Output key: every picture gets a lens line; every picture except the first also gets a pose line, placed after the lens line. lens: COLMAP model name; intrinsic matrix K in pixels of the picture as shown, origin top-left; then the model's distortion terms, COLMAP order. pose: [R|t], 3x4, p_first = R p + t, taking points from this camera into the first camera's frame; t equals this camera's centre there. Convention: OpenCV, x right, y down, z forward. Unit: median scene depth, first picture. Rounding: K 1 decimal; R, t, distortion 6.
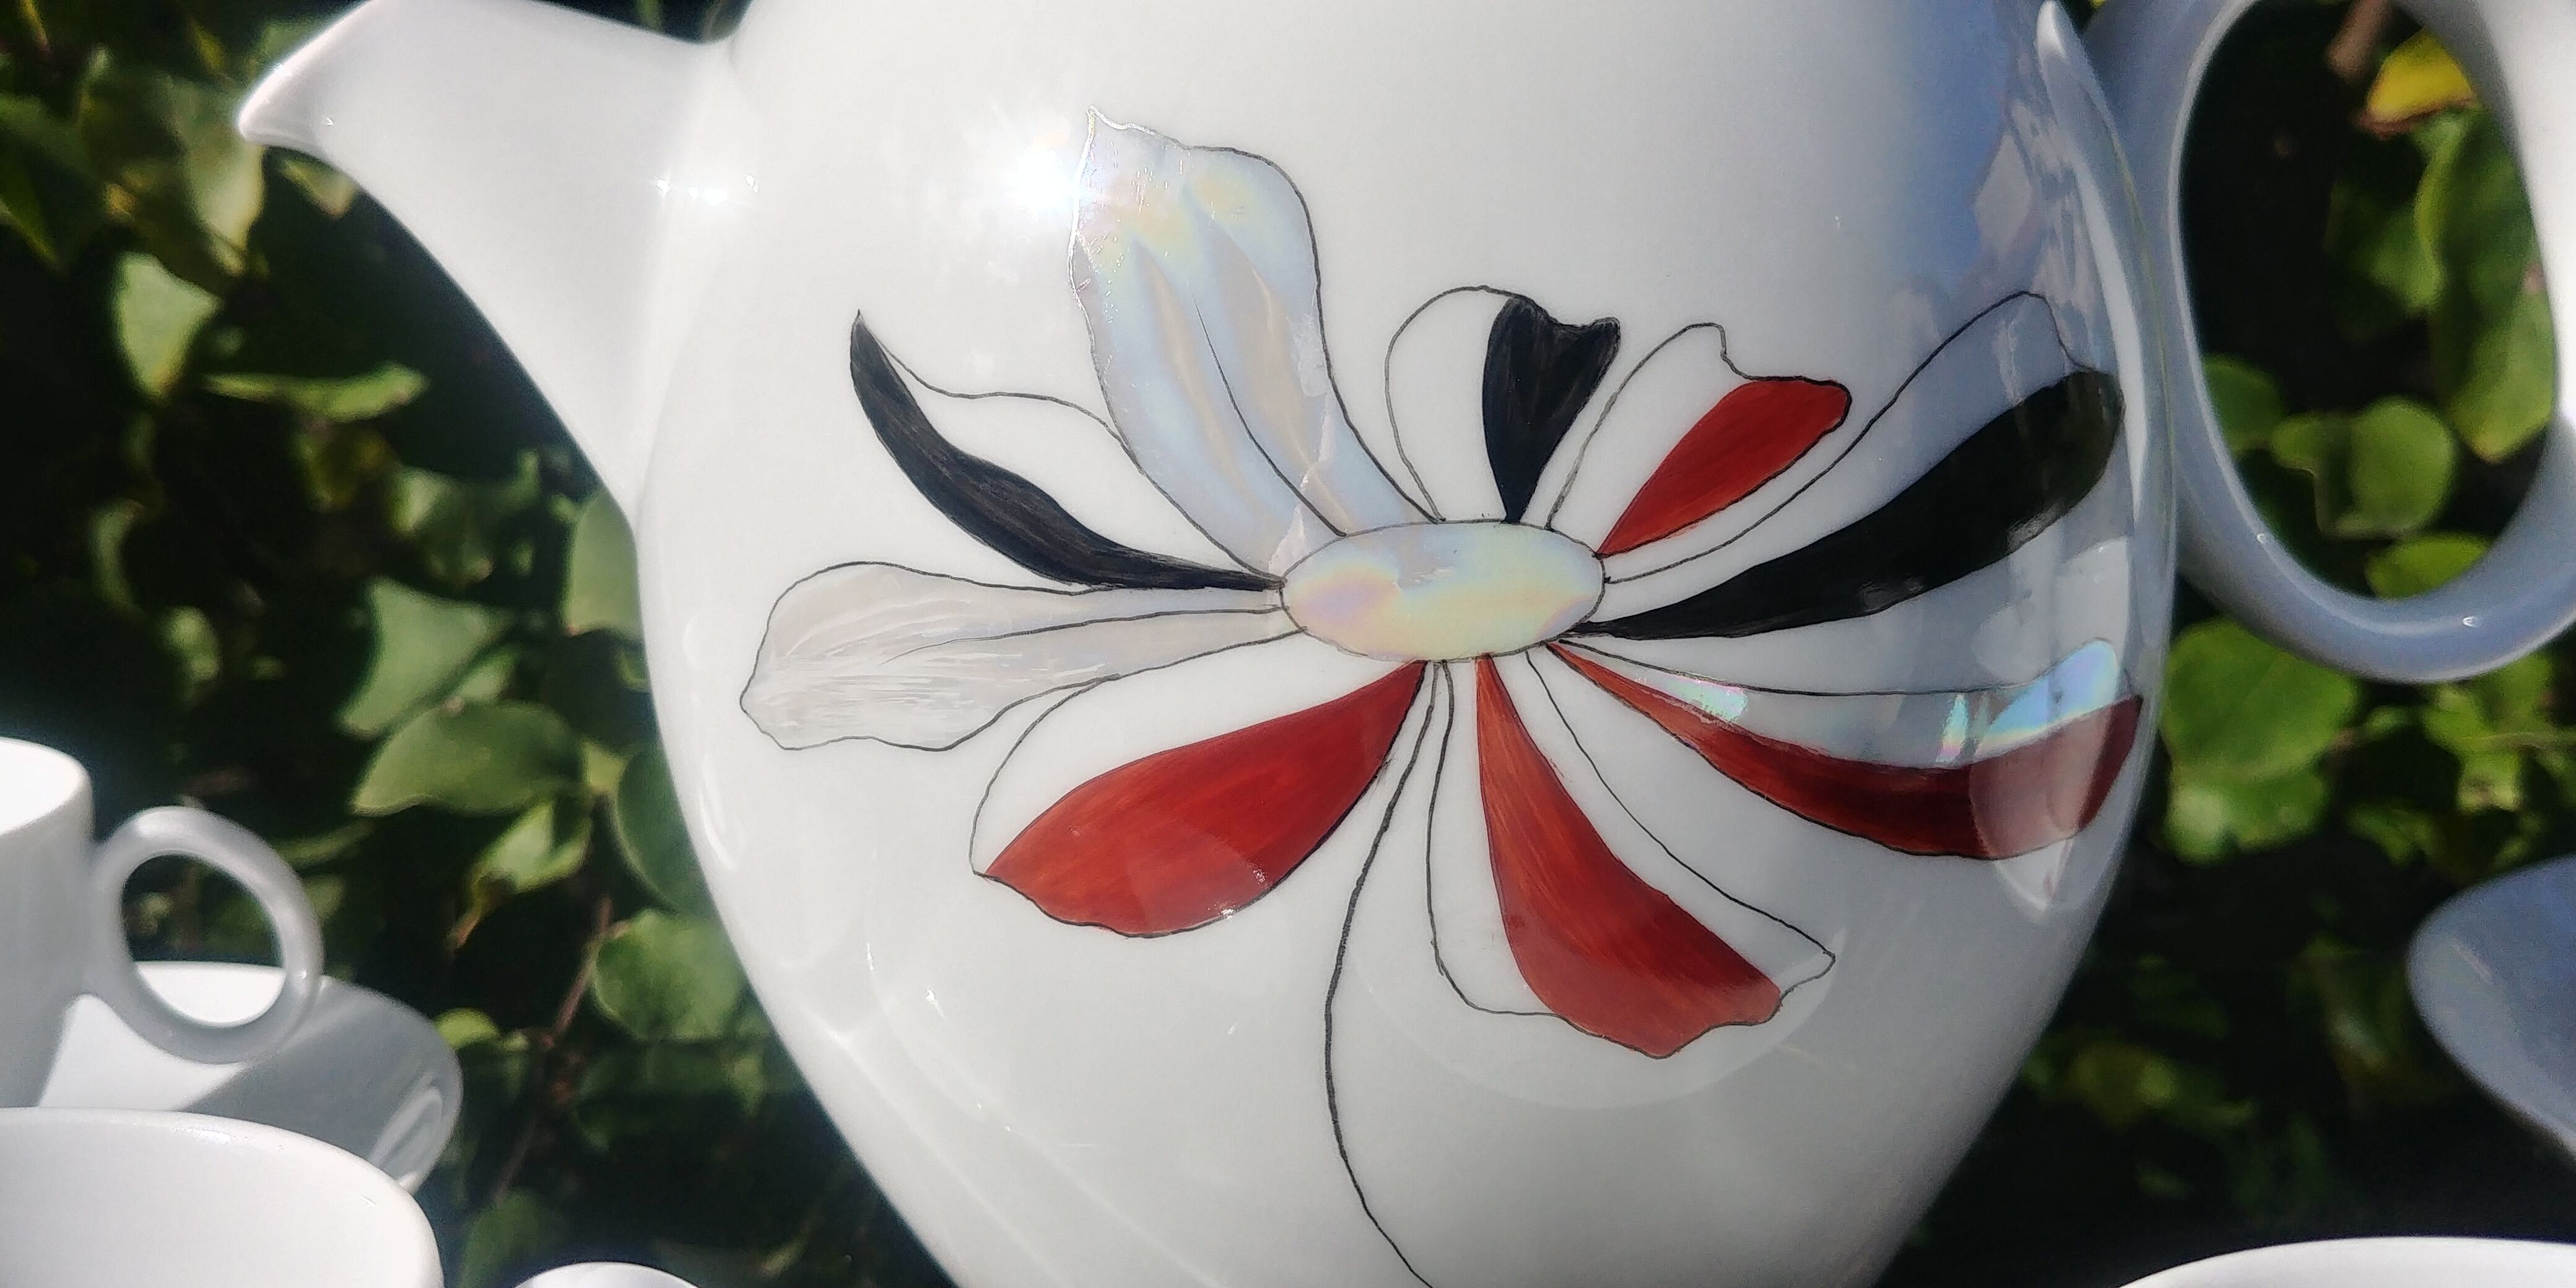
lens RADIAL K [[2737.9, 0, 1288.0], [0, 2737.9, 644.0], [0, 0, 1]] dist [-0.052261, -0.015118]
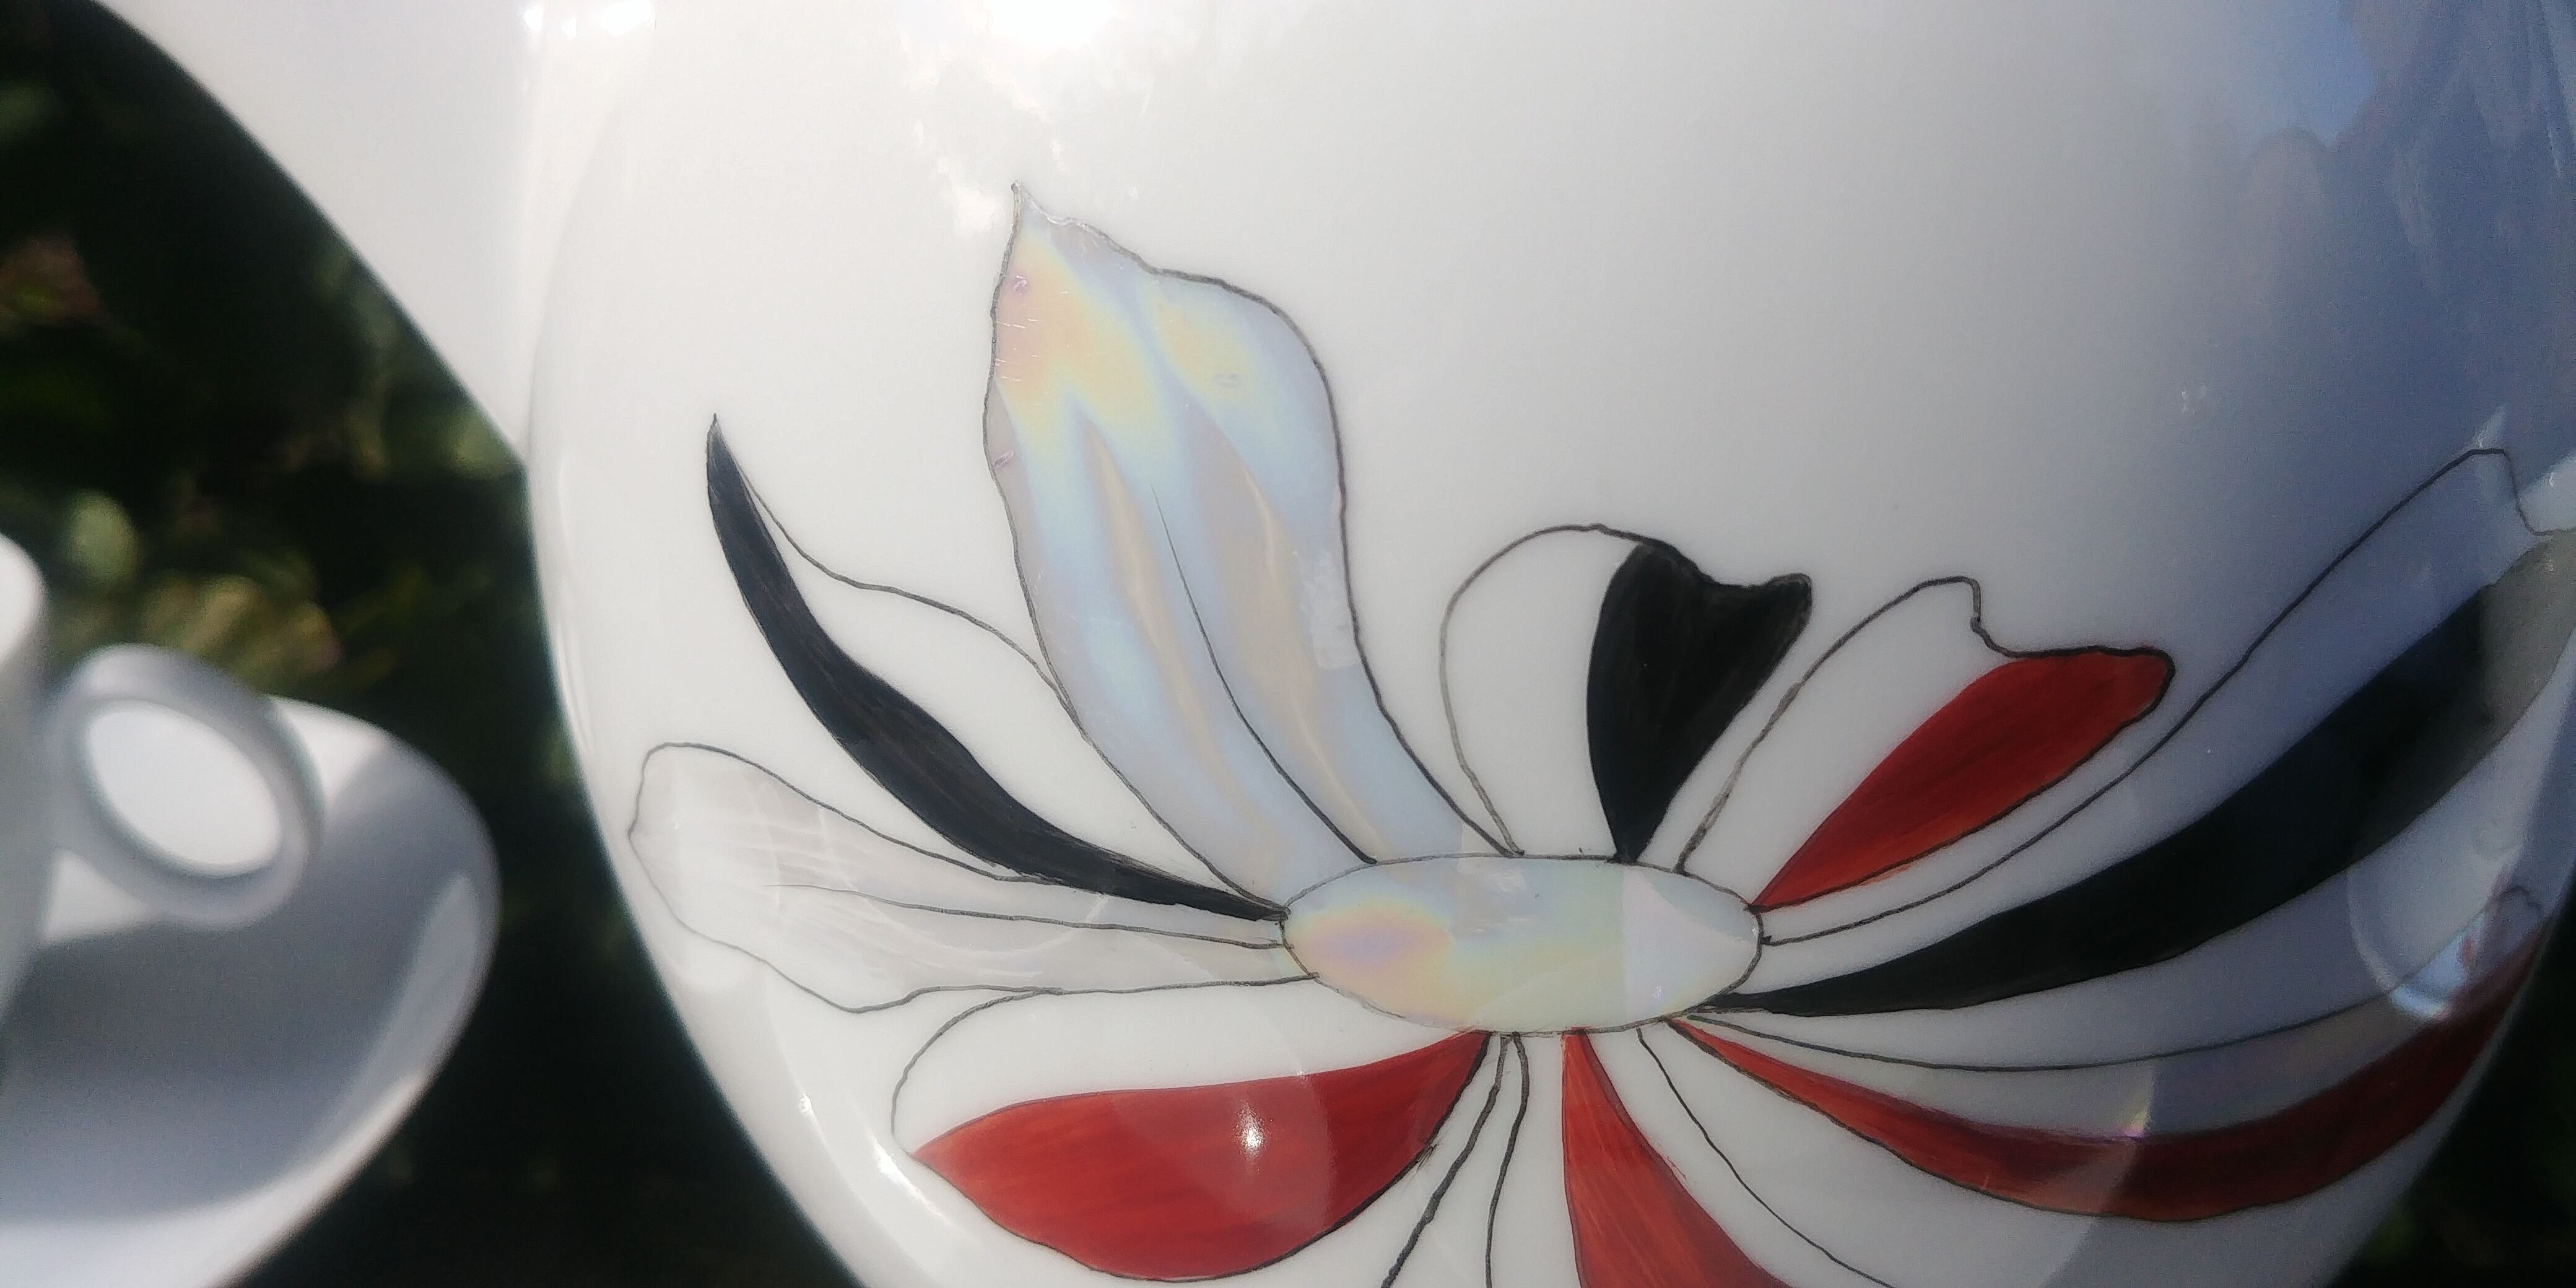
lens RADIAL K [[2737.9, 0, 1288.0], [0, 2737.9, 644.0], [0, 0, 1]] dist [-0.052261, -0.015118]
pose [[0.990310, 0.061097, -0.124709, 0.079841], [-0.026350, 0.964376, 0.263221, -0.266508], [0.136348, -0.257384, 0.956641, 0.362796]]
